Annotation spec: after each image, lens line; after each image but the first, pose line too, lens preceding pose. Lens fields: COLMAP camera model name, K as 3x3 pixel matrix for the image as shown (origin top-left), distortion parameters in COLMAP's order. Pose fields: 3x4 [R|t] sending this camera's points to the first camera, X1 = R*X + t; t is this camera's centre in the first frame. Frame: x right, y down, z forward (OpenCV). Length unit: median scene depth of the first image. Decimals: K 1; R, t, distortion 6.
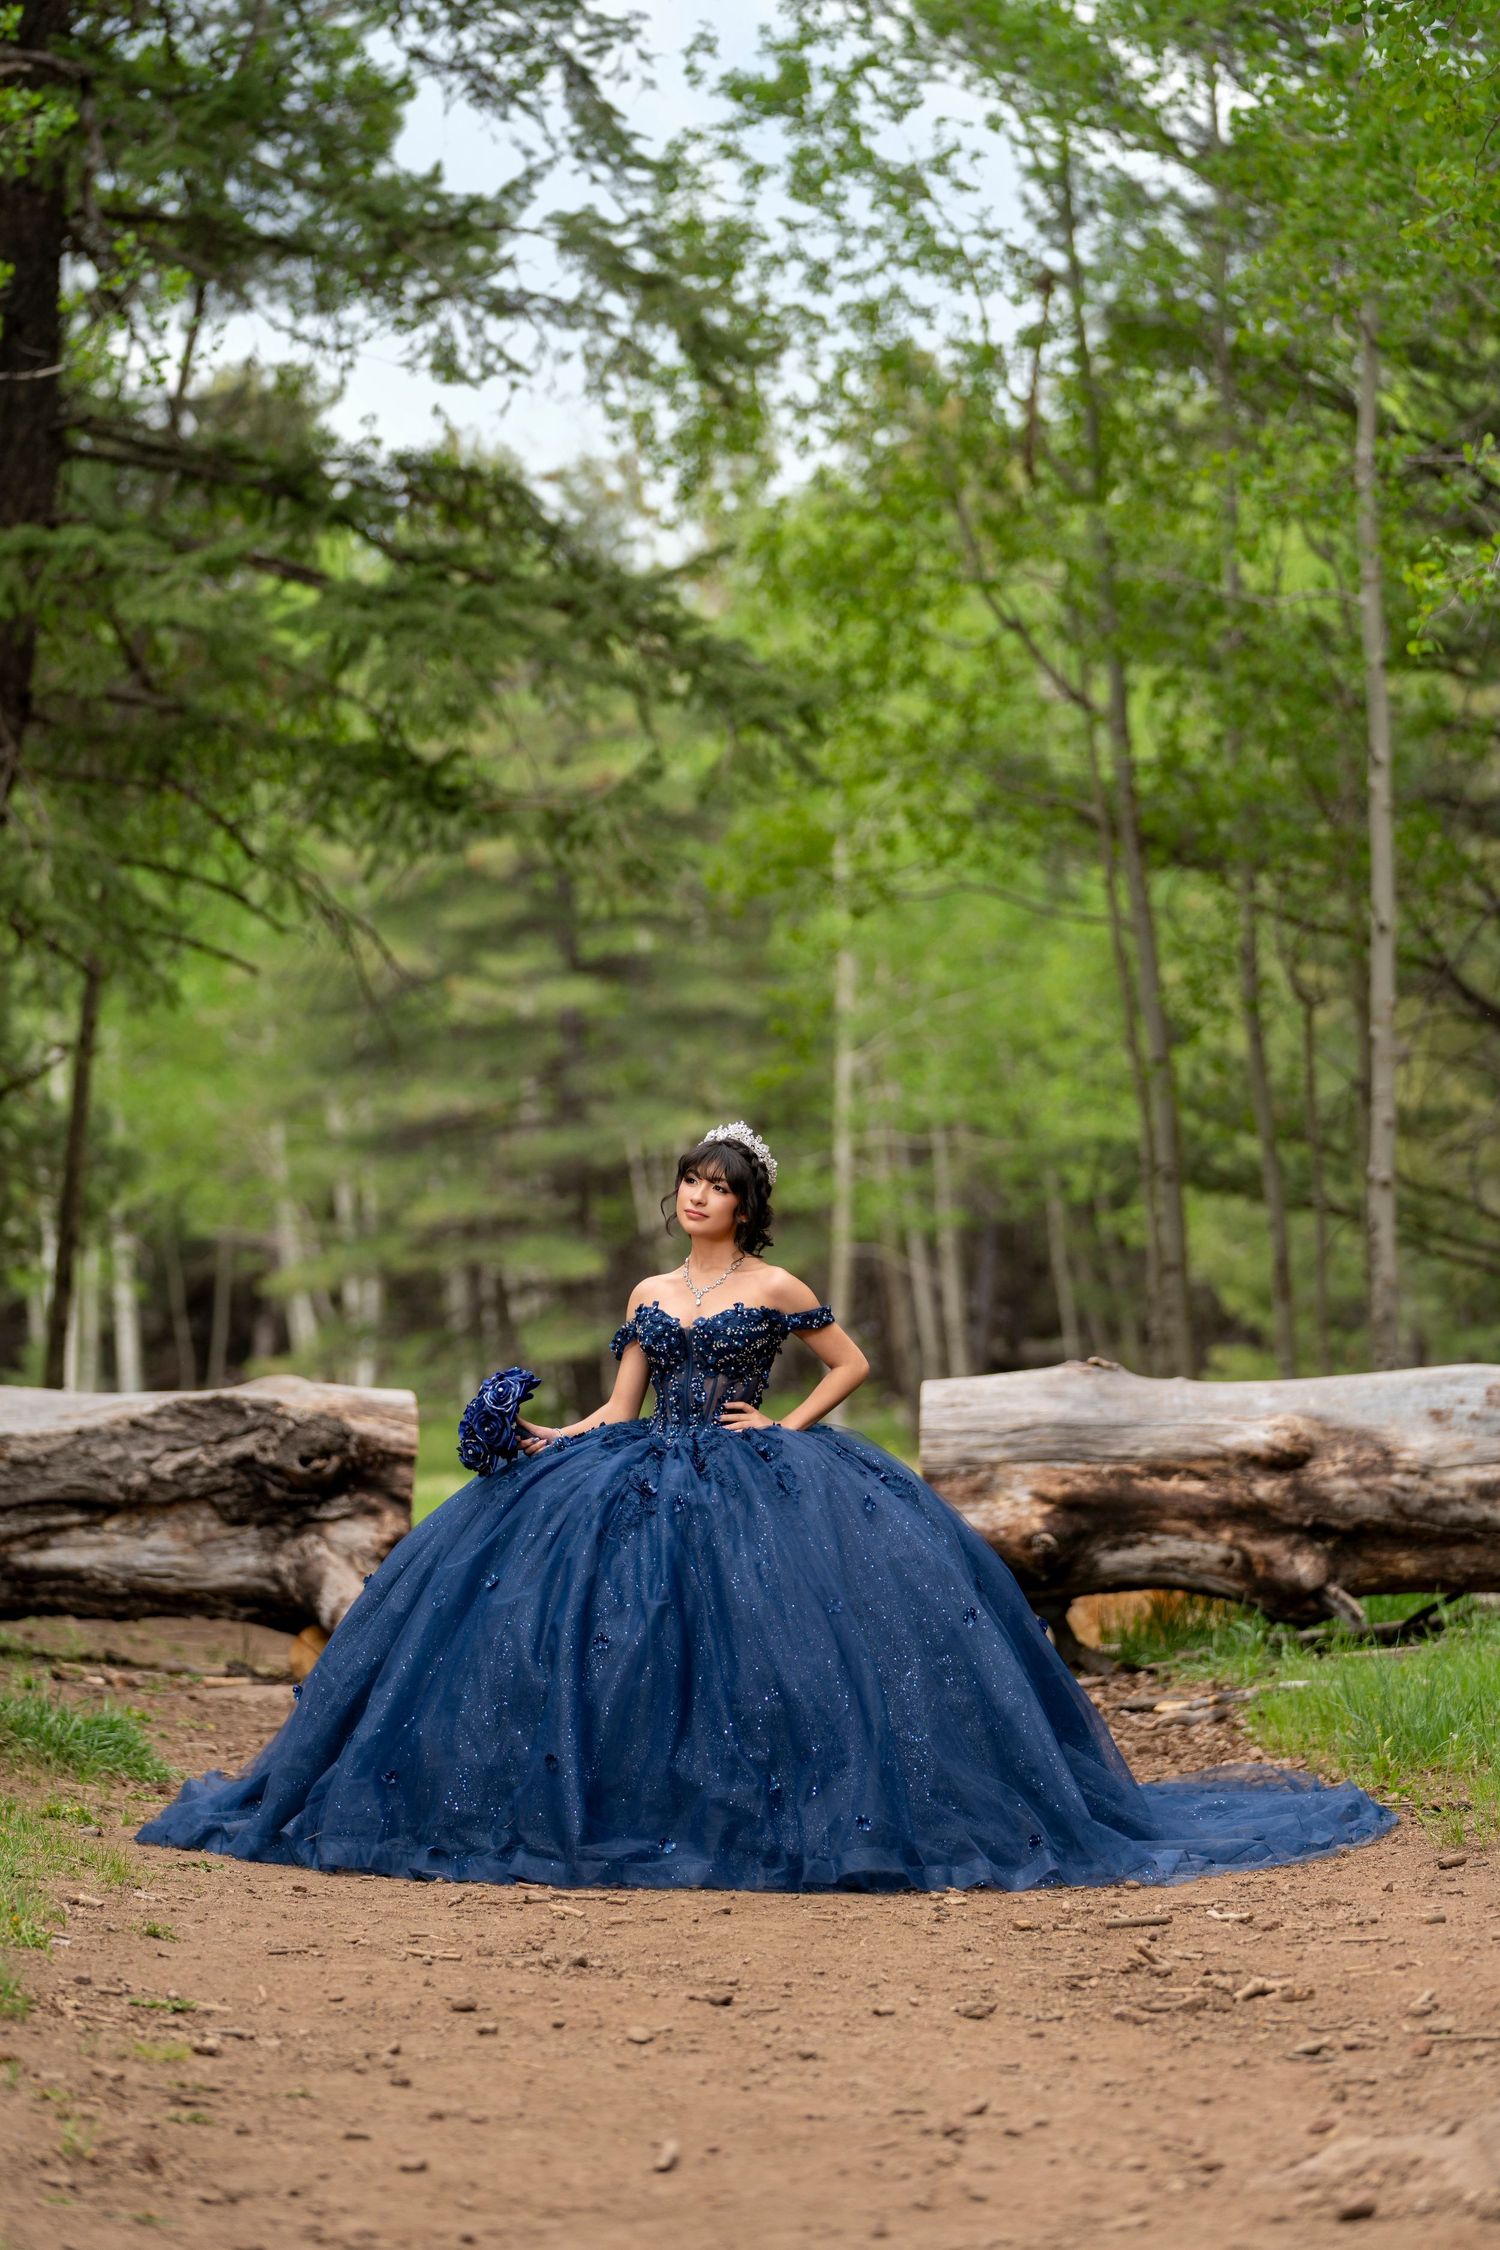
lens RADIAL K [[7579.3, 0, 750.6], [0, 7579.3, 1125.2], [0, 0, 1]] dist [0.090462, 0.000000]
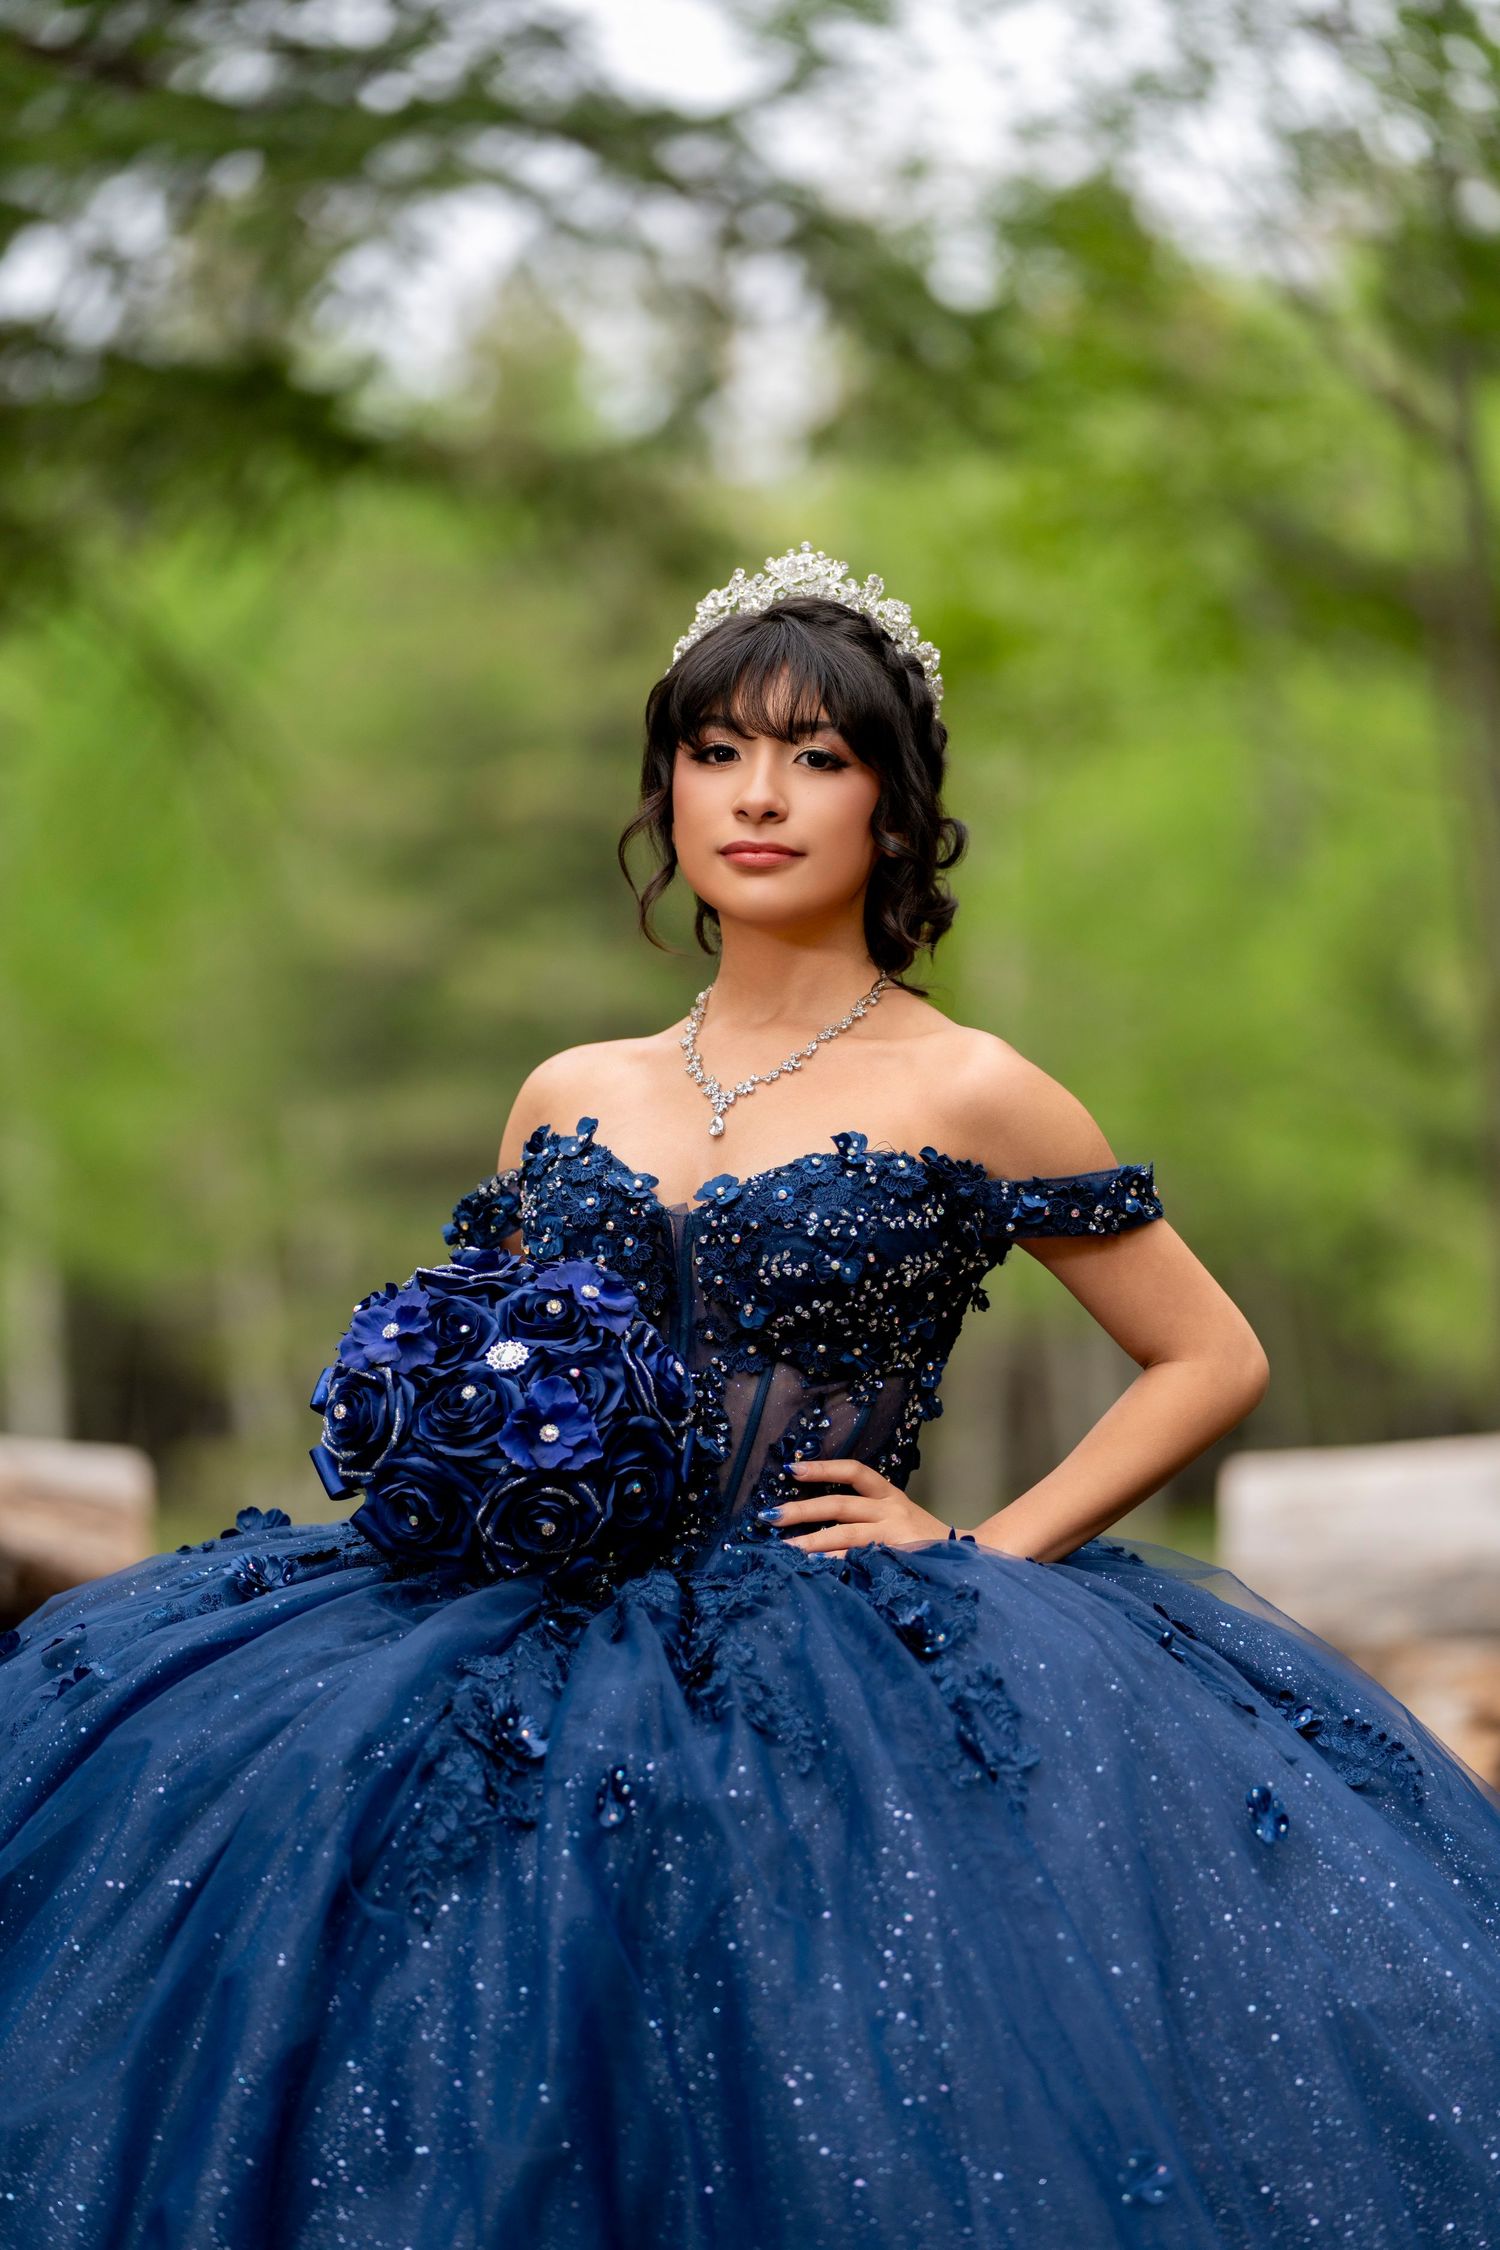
lens RADIAL K [[9086.6, 0, 748.1], [0, 9086.6, 1124.9], [0, 0, 1]] dist [0.346605, 0.000000]
pose [[0.999181, 0.031871, -0.024924, 0.003457], [-0.032005, 0.999475, -0.004972, 0.025291], [0.024752, 0.005765, 0.999677, 0.641547]]
